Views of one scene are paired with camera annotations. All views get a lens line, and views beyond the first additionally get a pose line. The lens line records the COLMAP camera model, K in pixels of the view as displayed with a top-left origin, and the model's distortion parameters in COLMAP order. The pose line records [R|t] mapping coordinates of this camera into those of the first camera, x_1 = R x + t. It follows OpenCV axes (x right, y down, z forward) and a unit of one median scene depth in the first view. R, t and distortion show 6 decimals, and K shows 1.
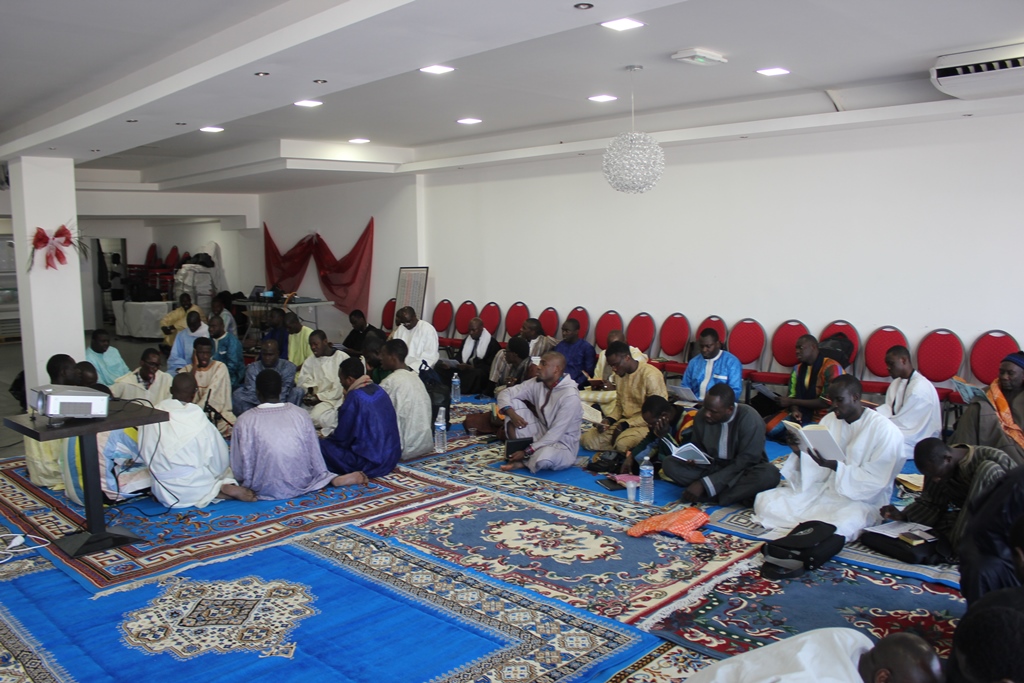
lens RADIAL K [[852.2, 0, 510.8], [0, 852.2, 346.4], [0, 0, 1]] dist [-0.160115, 0.132293]
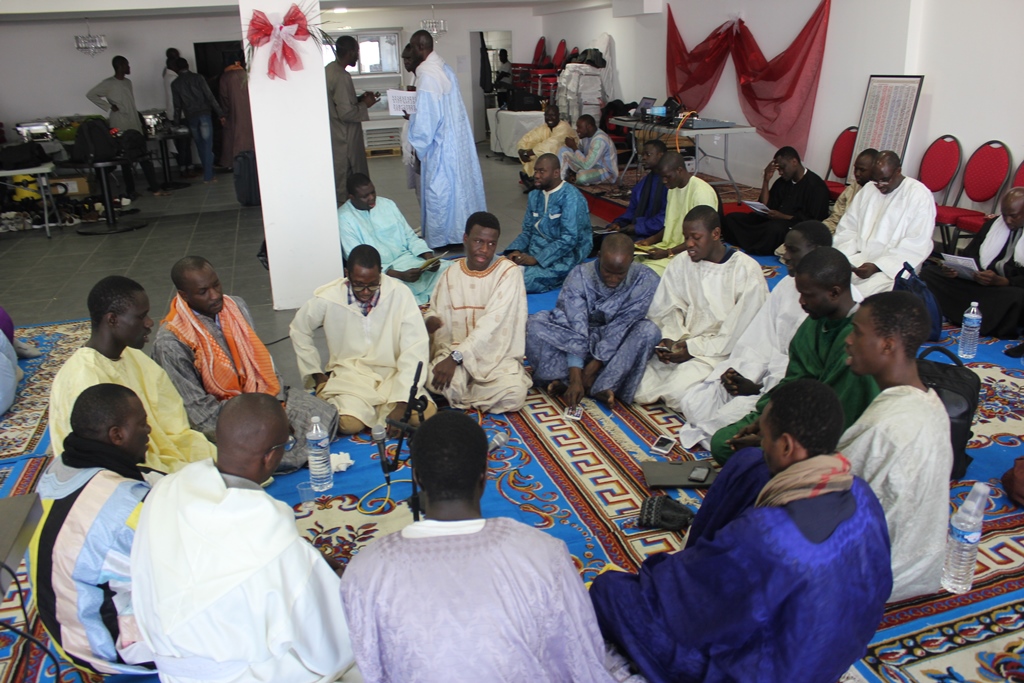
lens RADIAL K [[852.2, 0, 510.9], [0, 852.2, 339.0], [0, 0, 1]] dist [-0.160115, 0.132293]
pose [[0.877133, 0.140711, -0.459171, -0.086925], [-0.035194, 0.972376, 0.230752, -0.053014], [0.478956, -0.186240, 0.857855, 0.498442]]
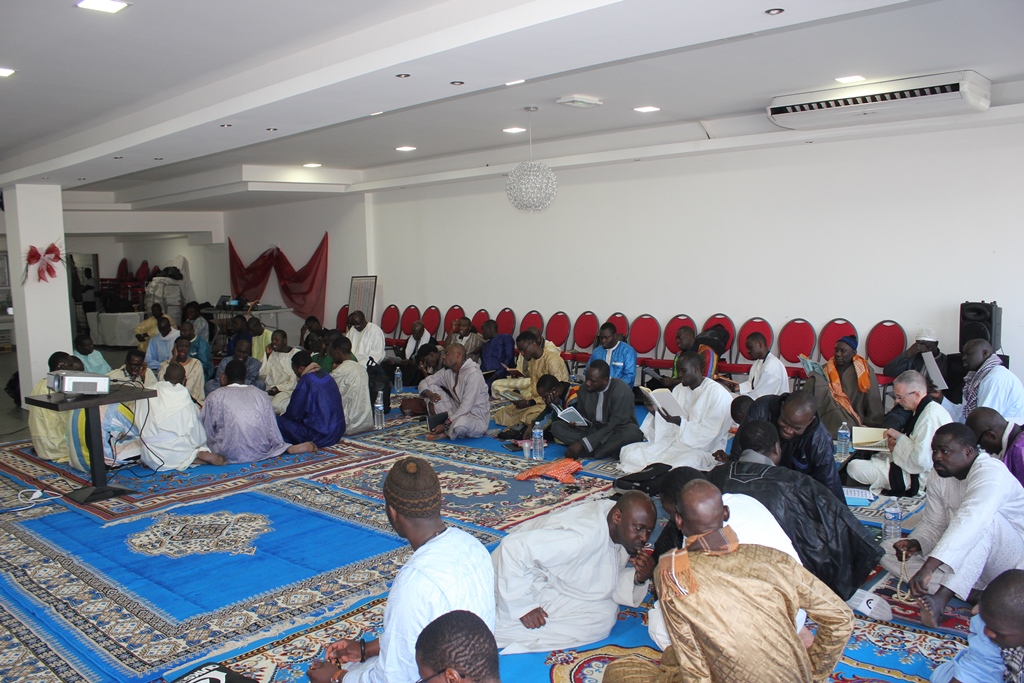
lens RADIAL K [[852.2, 0, 509.3], [0, 852.2, 344.8], [0, 0, 1]] dist [-0.160115, 0.132293]
pose [[0.999171, -0.018180, 0.036436, 0.048219], [0.018639, 0.999750, -0.012323, 0.019943], [-0.036203, 0.012992, 0.999260, -0.167658]]
